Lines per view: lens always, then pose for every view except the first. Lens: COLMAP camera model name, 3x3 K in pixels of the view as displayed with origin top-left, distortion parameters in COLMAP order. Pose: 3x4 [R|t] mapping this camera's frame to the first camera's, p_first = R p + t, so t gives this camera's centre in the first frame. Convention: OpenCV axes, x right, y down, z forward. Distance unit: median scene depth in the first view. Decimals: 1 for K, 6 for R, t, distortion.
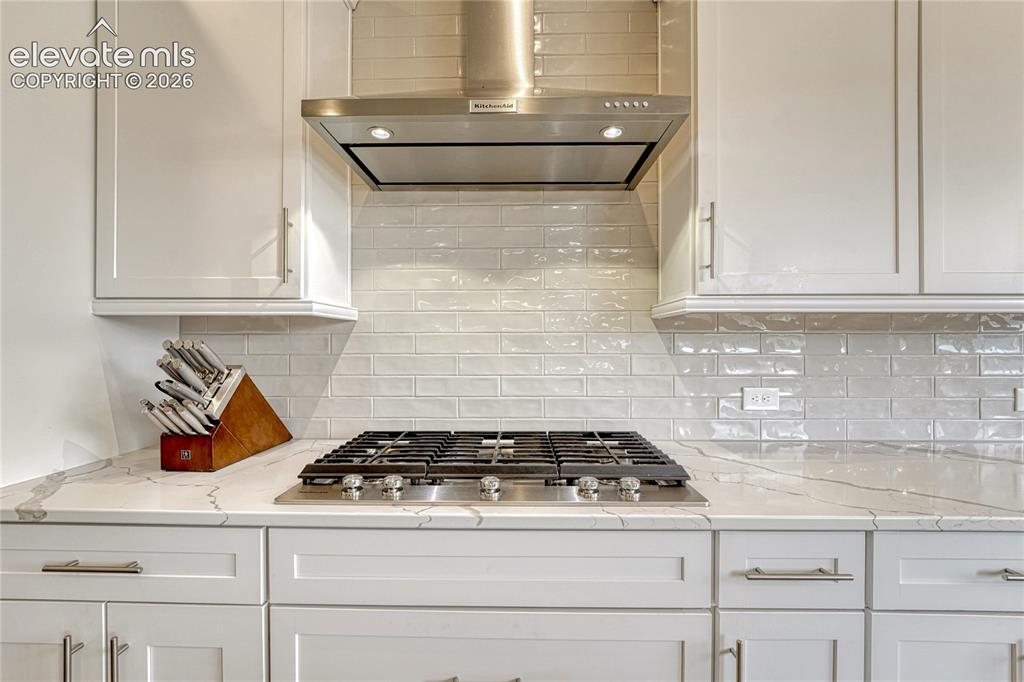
lens RADIAL K [[432.2, 0, 511.3], [0, 432.2, 339.4], [0, 0, 1]] dist [-0.005080, -0.000002]
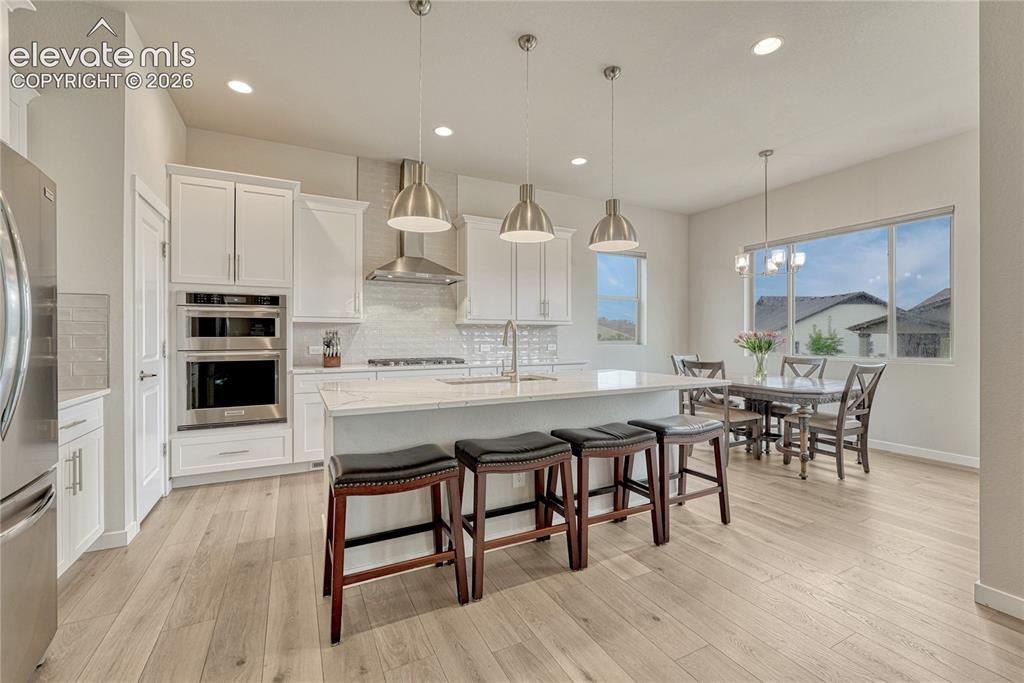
lens RADIAL K [[432.2, 0, 505.3], [0, 432.2, 338.8], [0, 0, 1]] dist [-0.005080, -0.000002]
pose [[0.887973, -0.003209, 0.459884, -0.937285], [-0.001927, 0.999941, 0.010698, 0.030216], [-0.459891, -0.010386, 0.887914, -2.324825]]
